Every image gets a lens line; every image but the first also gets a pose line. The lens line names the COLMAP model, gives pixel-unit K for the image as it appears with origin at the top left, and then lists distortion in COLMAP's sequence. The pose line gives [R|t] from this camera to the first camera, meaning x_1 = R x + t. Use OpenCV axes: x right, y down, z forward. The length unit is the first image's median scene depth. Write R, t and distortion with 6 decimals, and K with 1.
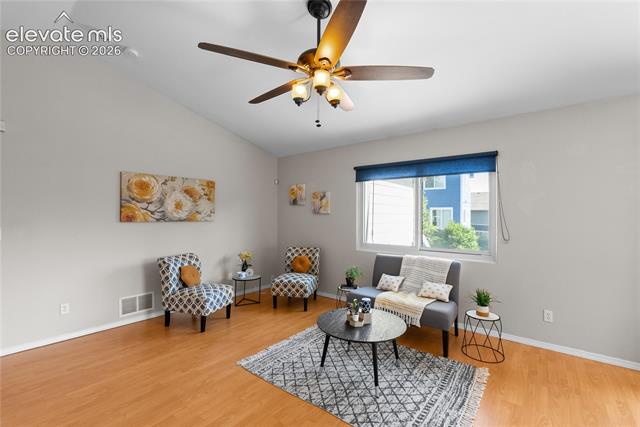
lens RADIAL K [[281.5, 0, 320.0], [0, 281.5, 213.5], [0, 0, 1]] dist [-0.012610, 0.000026]
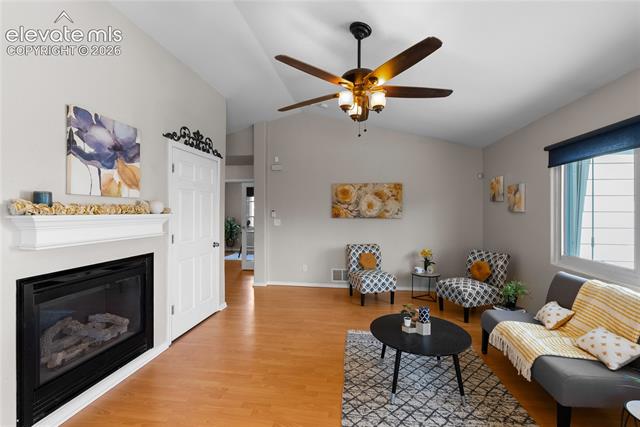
lens RADIAL K [[284.3, 0, 321.1], [0, 284.3, 210.4], [0, 0, 1]] dist [-0.000296, 0.000049]
pose [[0.511870, -0.003202, -0.859057, 0.505138], [0.003366, 0.999993, -0.001722, -0.005702], [0.859056, -0.002010, 0.511877, 0.158782]]
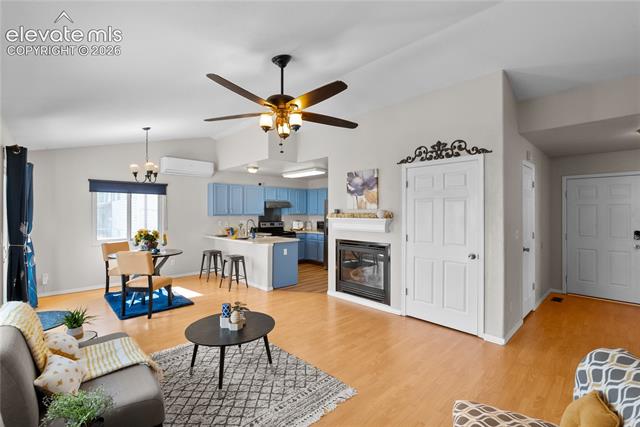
lens RADIAL K [[284.6, 0, 322.0], [0, 284.6, 212.4], [0, 0, 1]] dist [-0.005194, -0.000066]
pose [[-0.992629, -0.003852, 0.121129, -0.197285], [-0.004453, 0.999979, -0.004687, -0.016900], [-0.121108, -0.005192, -0.992626, 1.281087]]
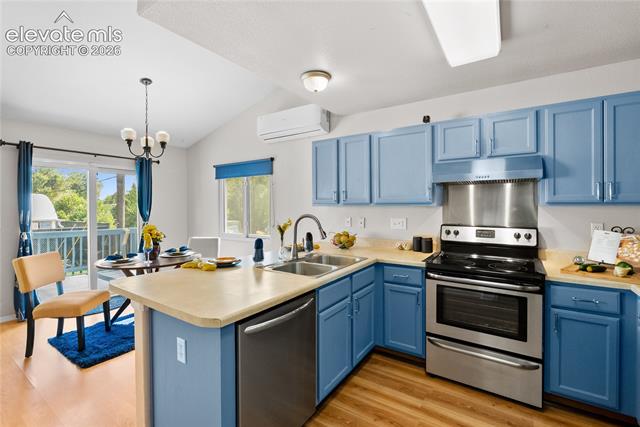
lens RADIAL K [[284.6, 0, 322.0], [0, 284.6, 212.4], [0, 0, 1]] dist [-0.005194, -0.000066]
pose [[-0.094053, -0.029364, 0.995134, -0.213549], [0.001379, 0.999560, 0.029625, -0.008612], [-0.995566, 0.004158, -0.093971, -0.295275]]
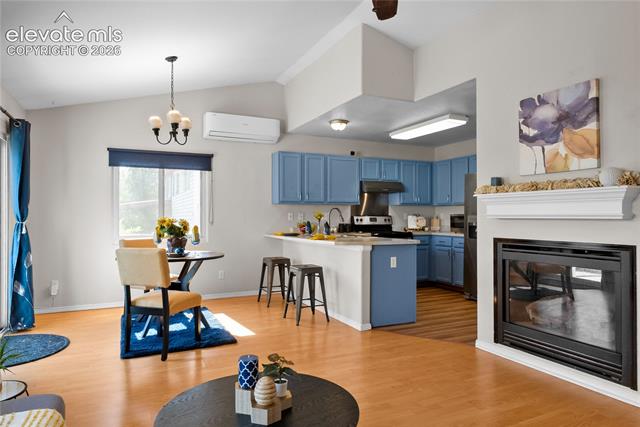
lens RADIAL K [[408.3, 0, 320.0], [0, 408.3, 213.5], [0, 0, 1]] dist [-0.001813, -0.000270]
pose [[-0.905295, 0.001559, 0.424781, -0.139500], [-0.002528, 0.999956, -0.009058, 0.051660], [-0.424777, -0.009274, -0.905251, 0.995799]]
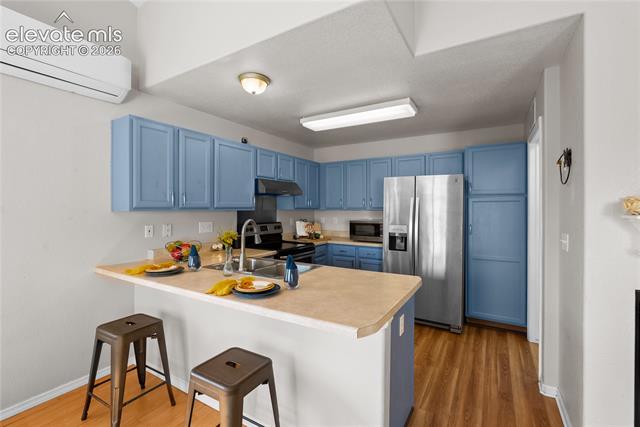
lens RADIAL K [[287.9, 0, 321.4], [0, 287.9, 207.3], [0, 0, 1]] dist [-0.002704, -0.000158]
pose [[-0.989406, -0.004602, -0.145102, 0.361616], [-0.003764, 0.999975, -0.006044, -0.006878], [0.145127, -0.005434, -0.989398, 0.295930]]
